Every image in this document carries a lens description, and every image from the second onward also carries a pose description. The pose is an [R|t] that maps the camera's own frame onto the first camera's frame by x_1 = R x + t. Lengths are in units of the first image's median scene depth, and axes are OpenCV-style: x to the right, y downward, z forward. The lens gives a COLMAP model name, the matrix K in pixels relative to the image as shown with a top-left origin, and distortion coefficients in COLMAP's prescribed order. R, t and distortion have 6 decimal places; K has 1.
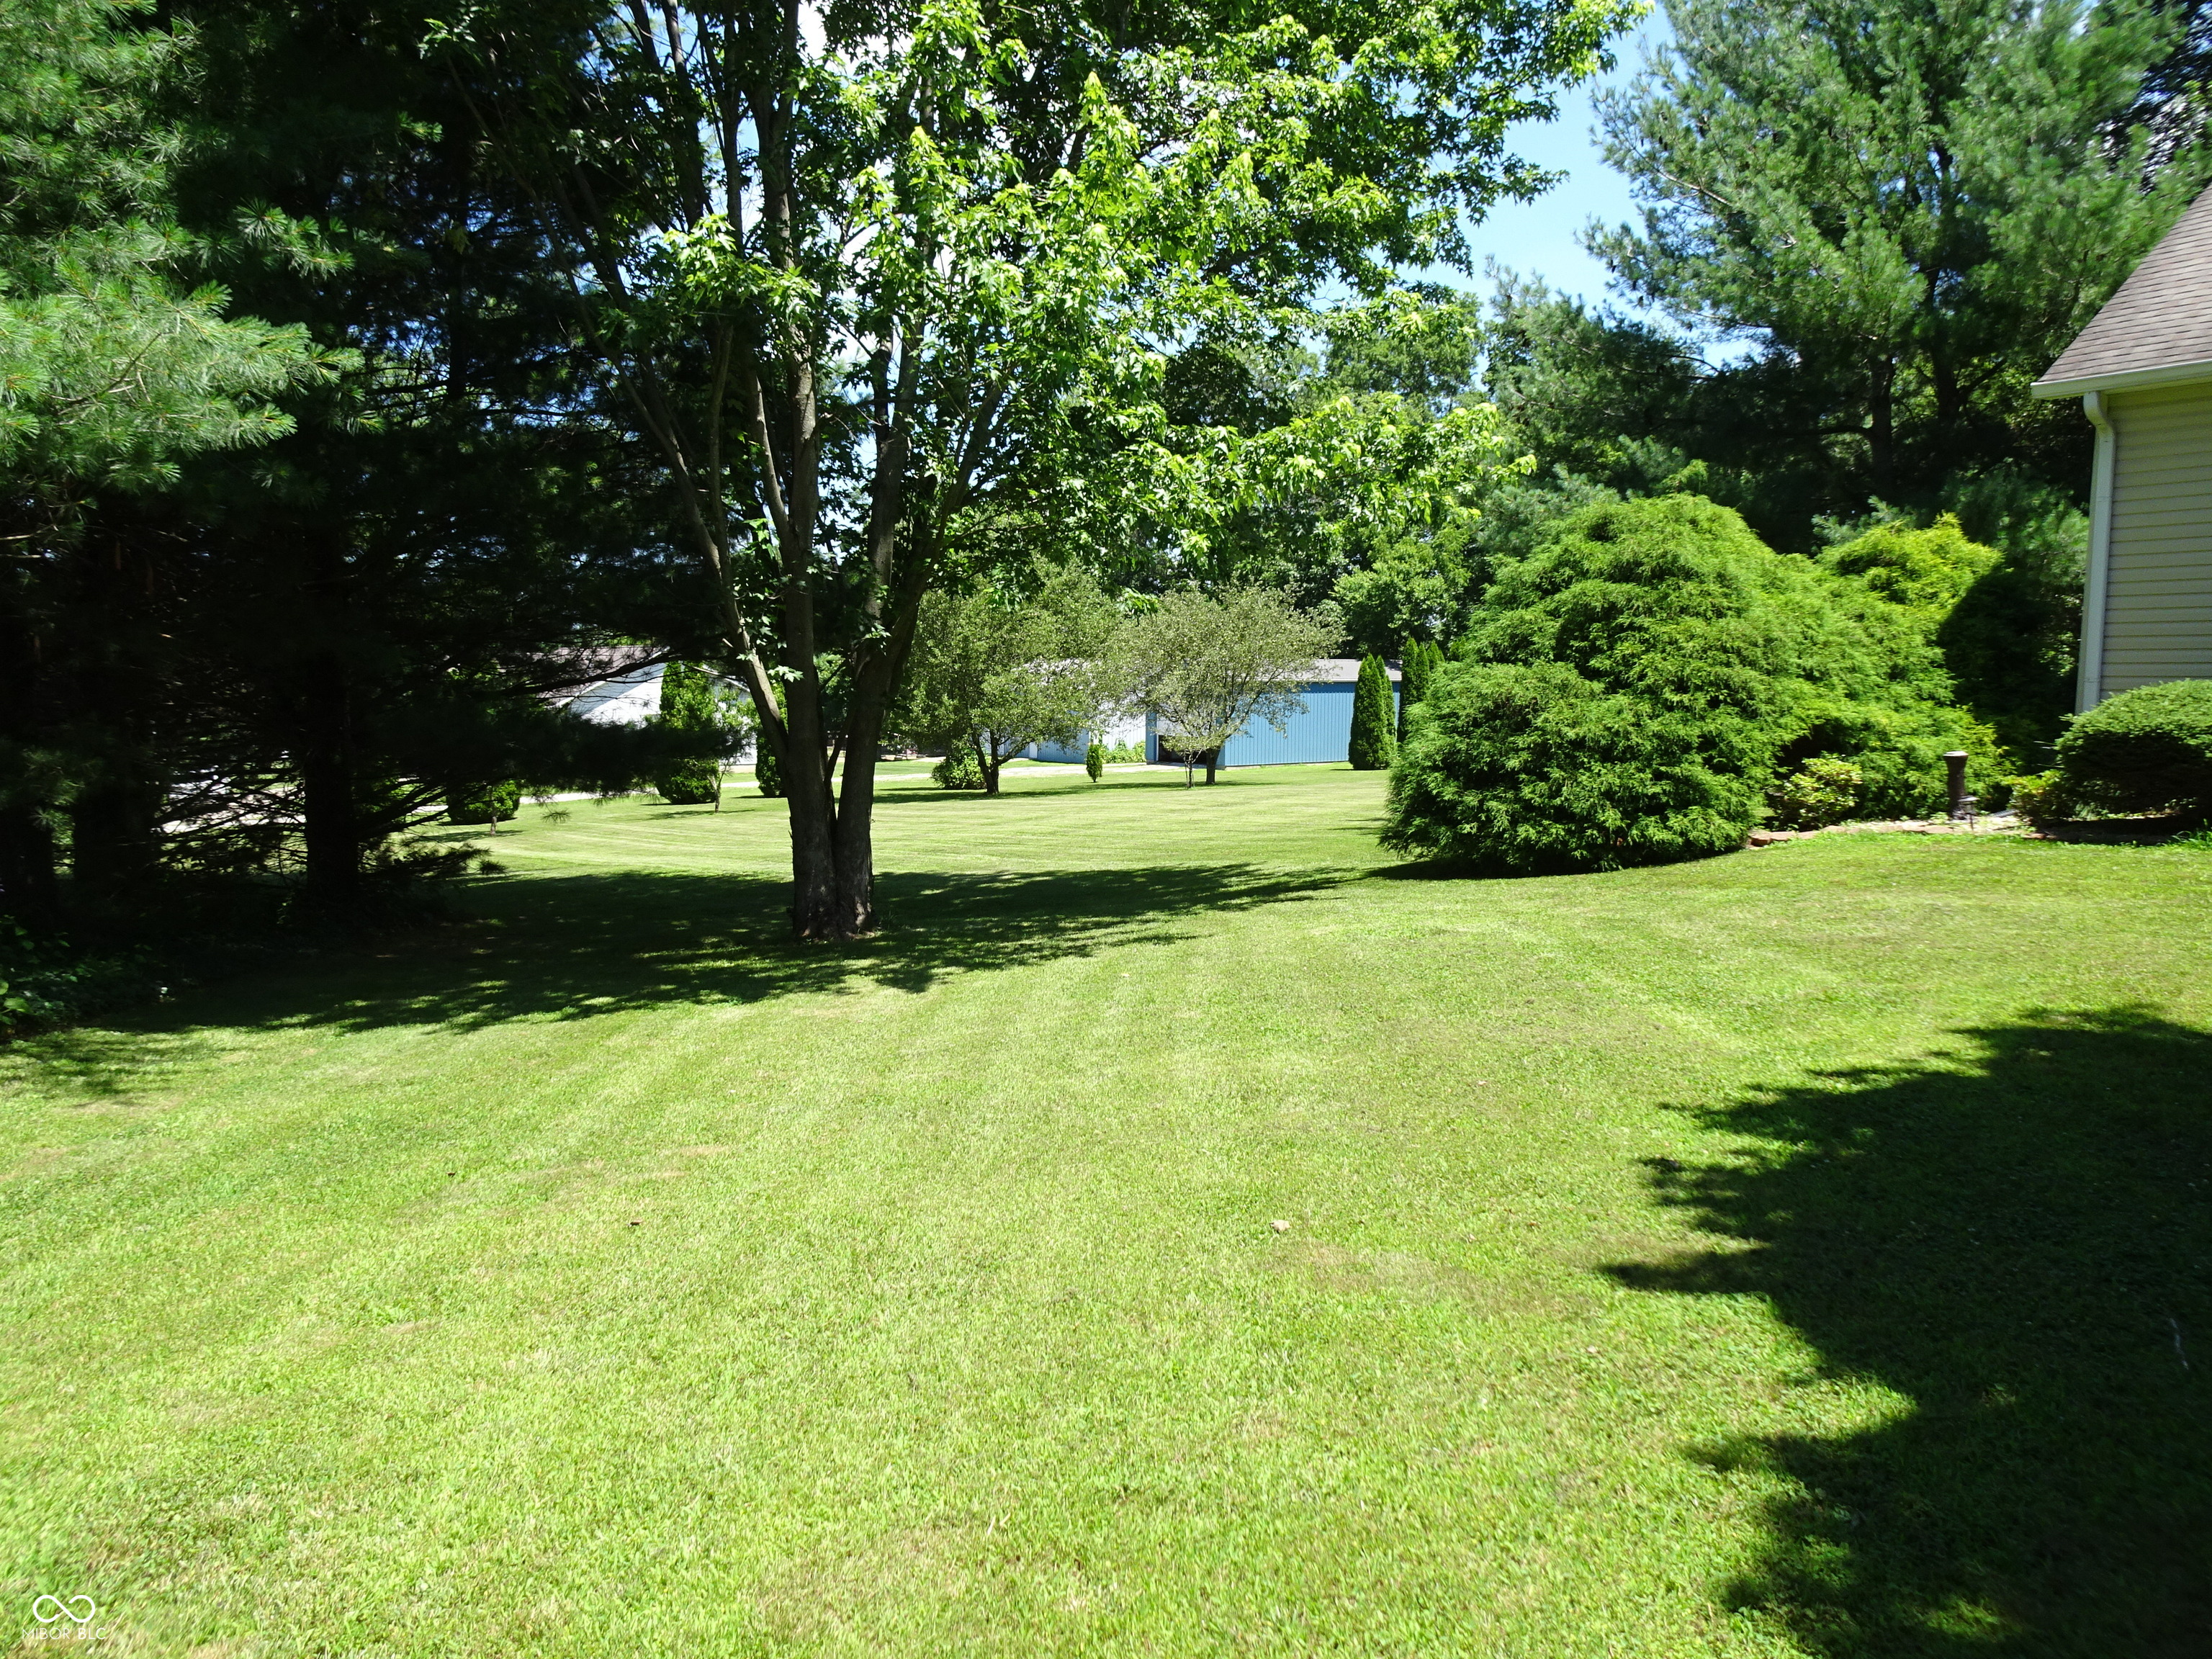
lens RADIAL K [[1576.9, 0, 1095.0], [0, 1576.9, 840.0], [0, 0, 1]] dist [0.007607, -0.001135]
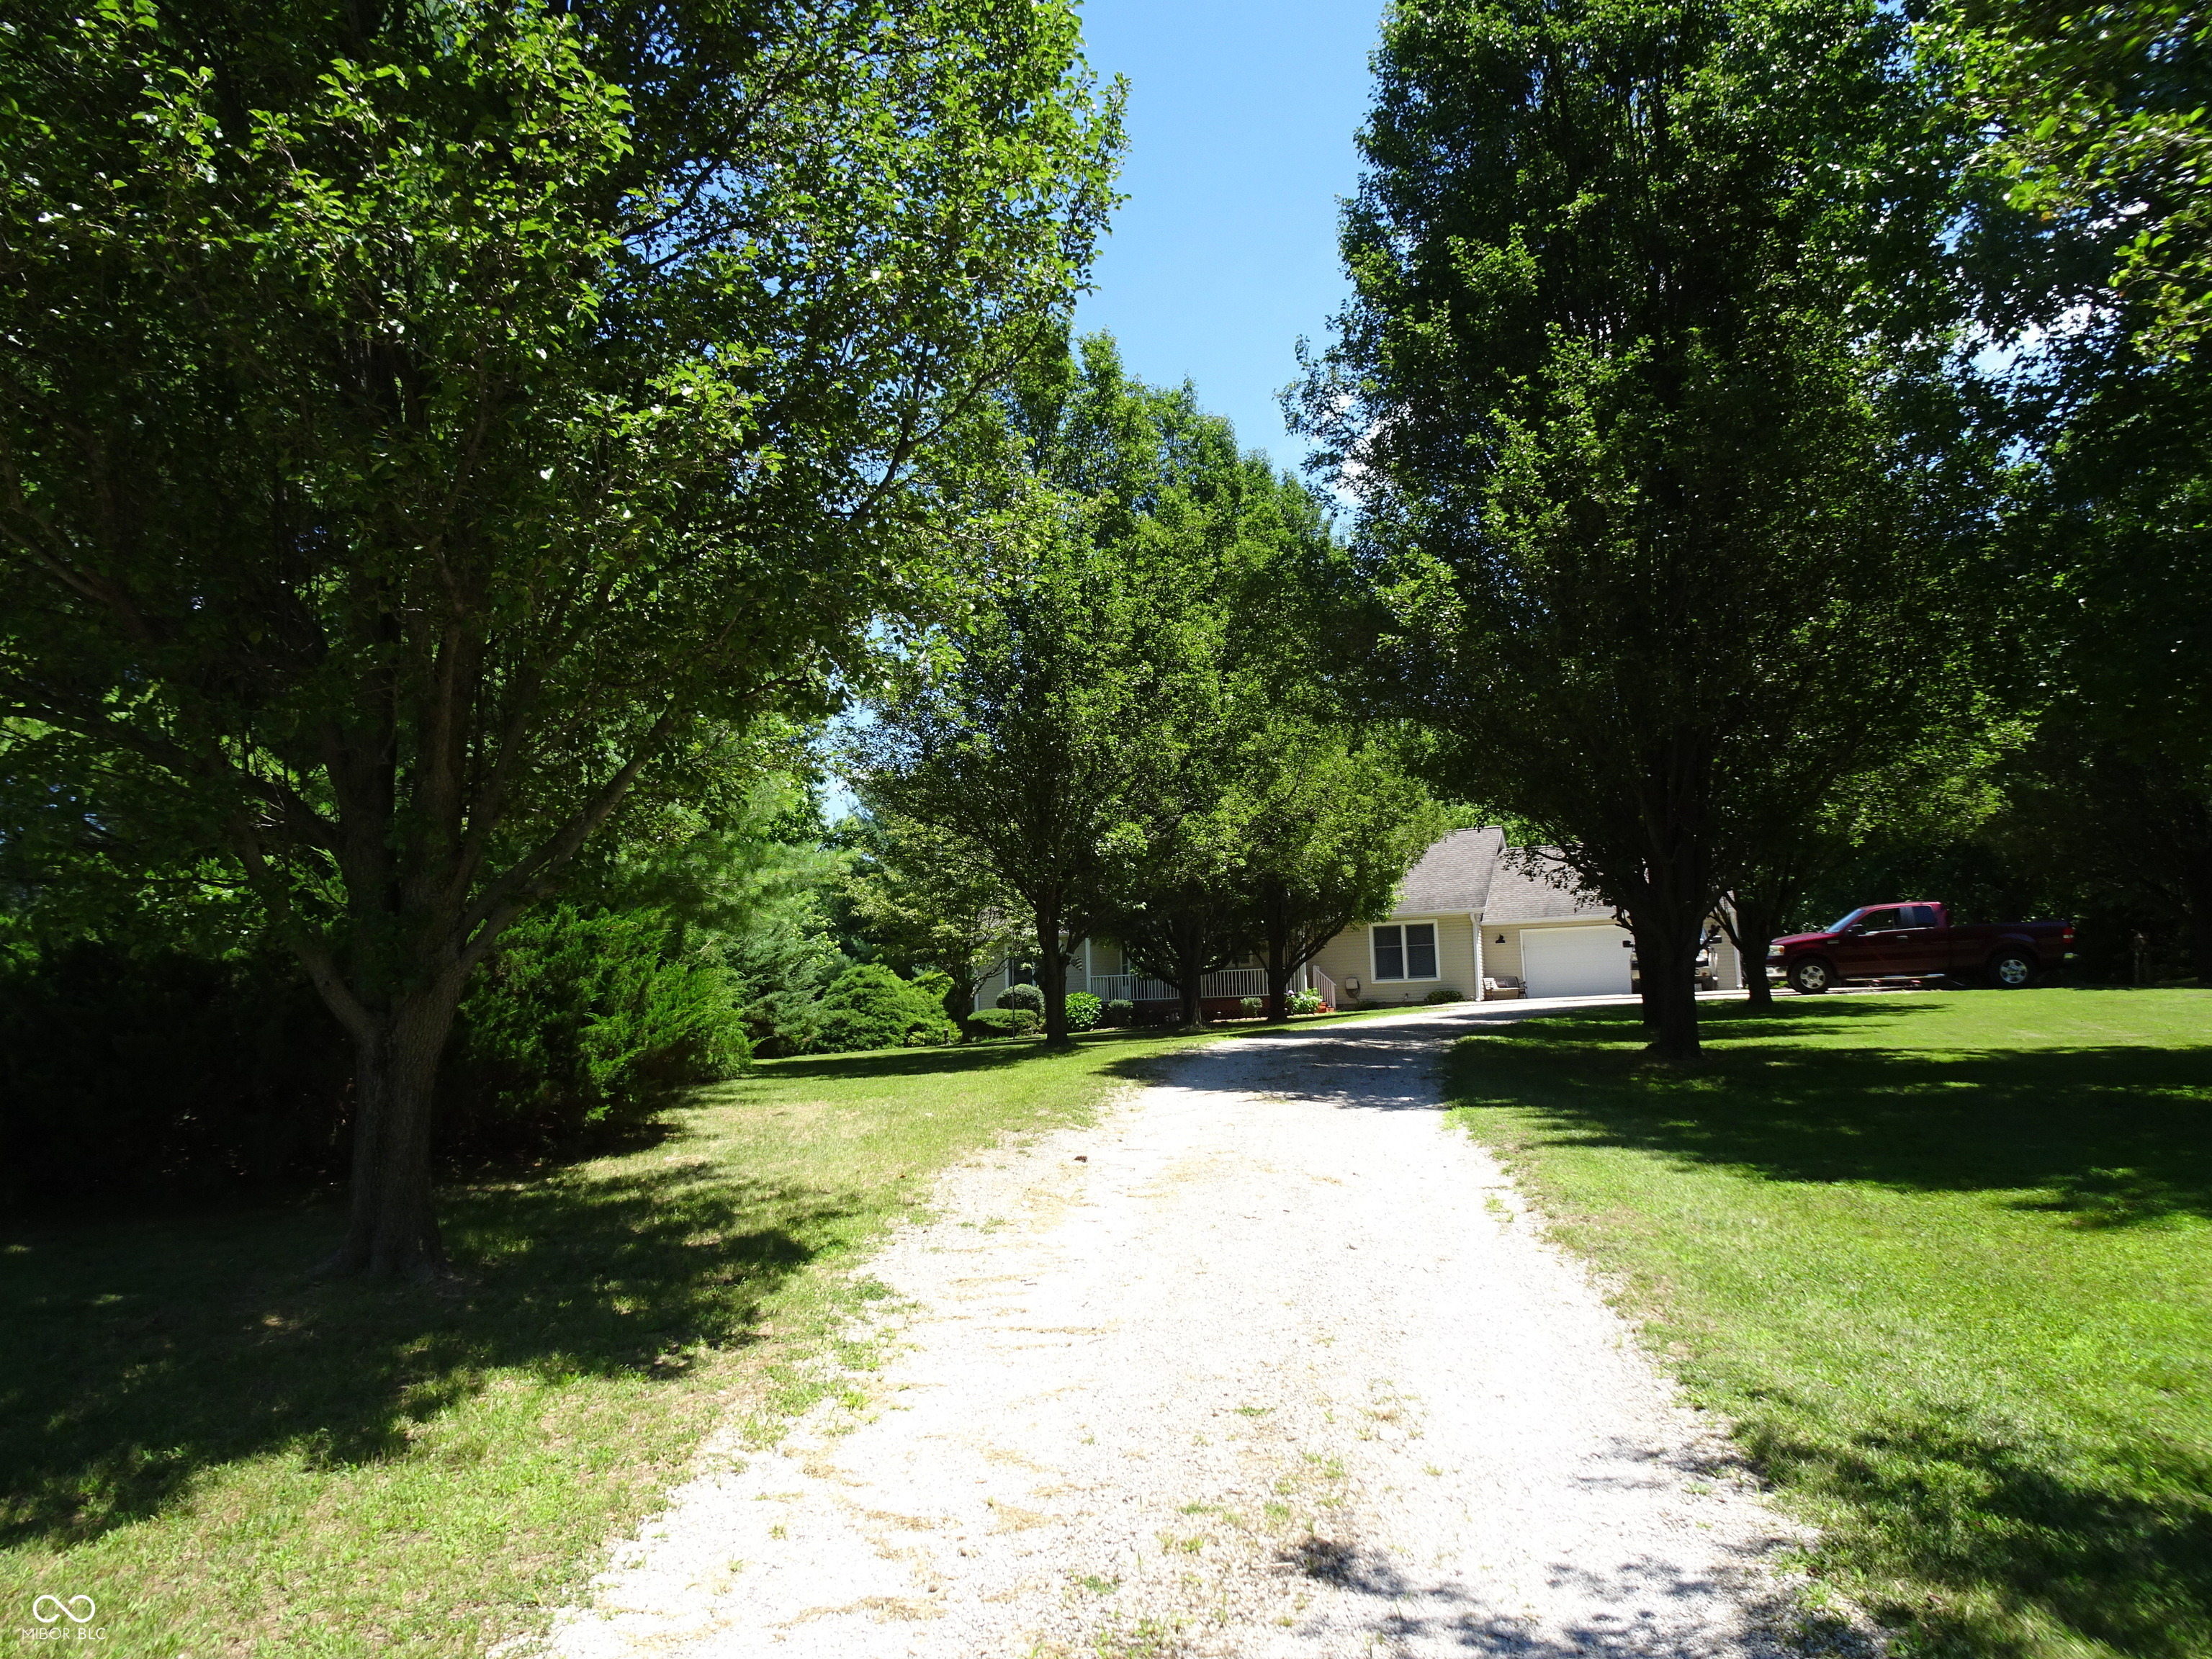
lens RADIAL K [[1576.9, 0, 1106.1], [0, 1576.9, 831.1], [0, 0, 1]] dist [0.007607, -0.001135]
pose [[0.858009, 0.046750, 0.511502, -1.285278], [0.079854, 0.971599, -0.222751, 0.411459], [-0.507389, 0.231968, 0.829908, -2.881013]]
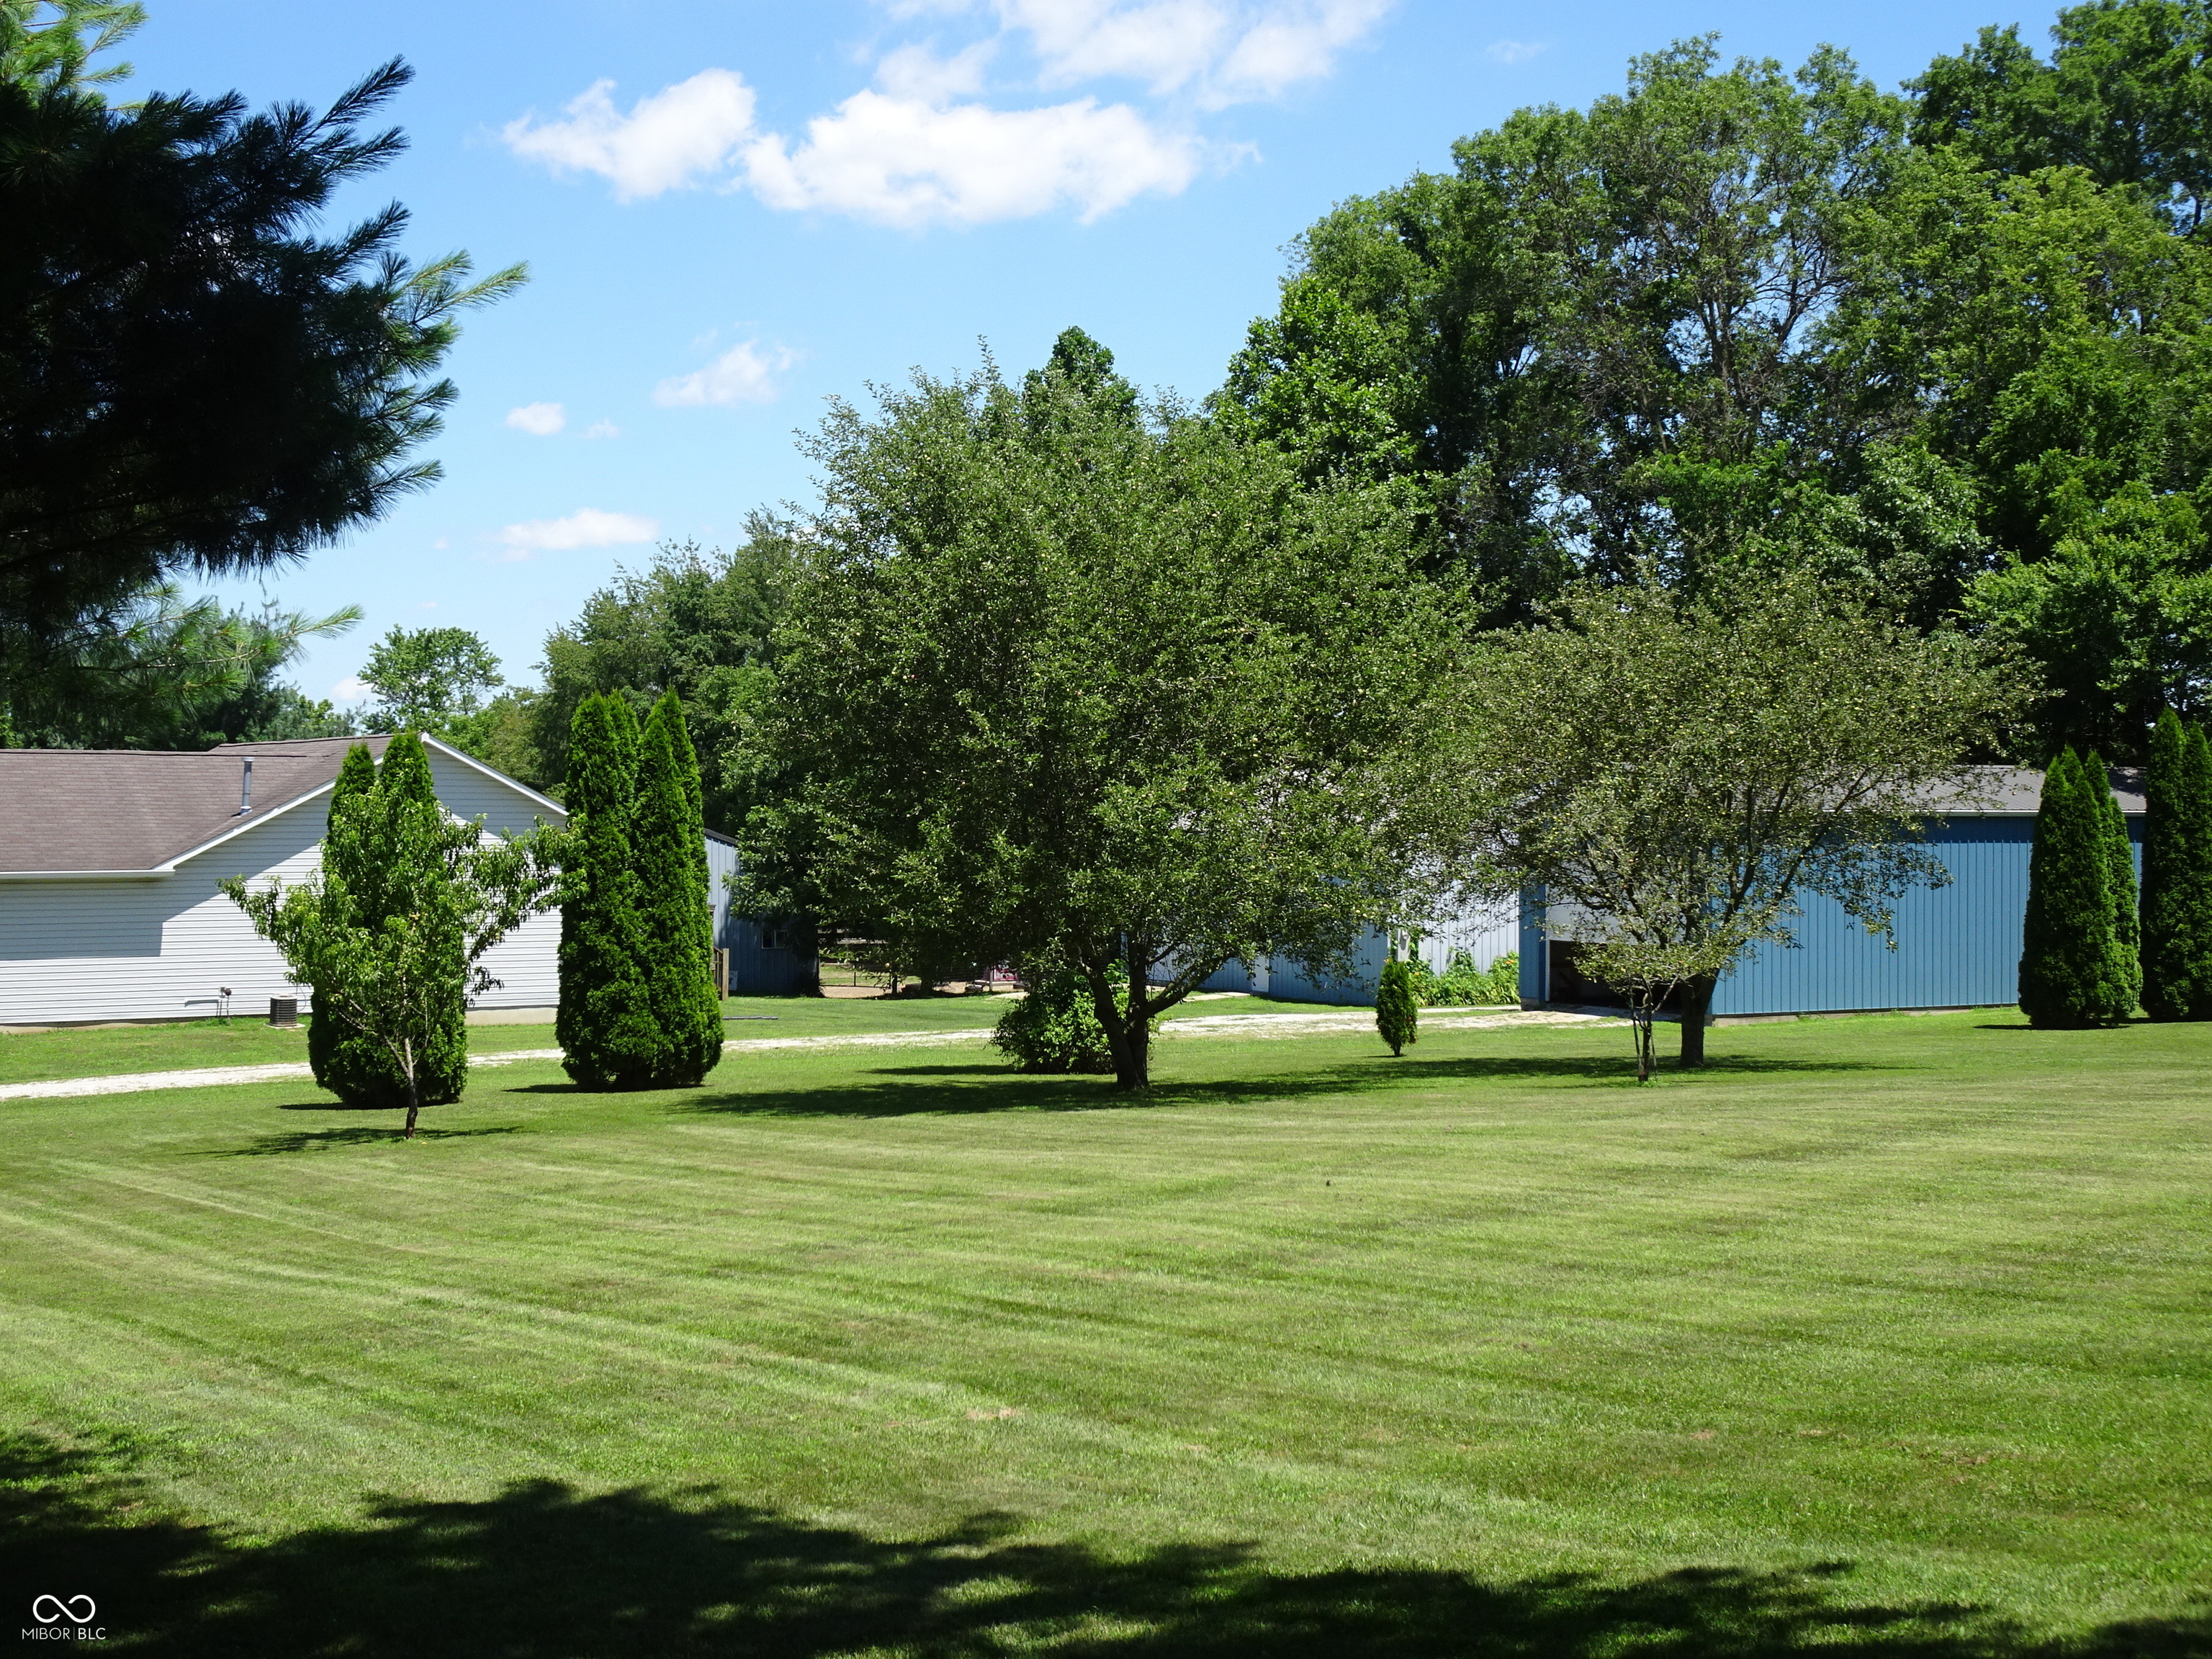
lens RADIAL K [[3093.0, 0, 1096.4], [0, 3093.0, 825.5], [0, 0, 1]] dist [0.015418, 0.000000]
pose [[0.994928, 0.000924, -0.100589, 0.002813], [-0.011276, 0.994680, -0.102392, -0.012618], [0.099959, 0.103007, 0.989645, 0.190321]]
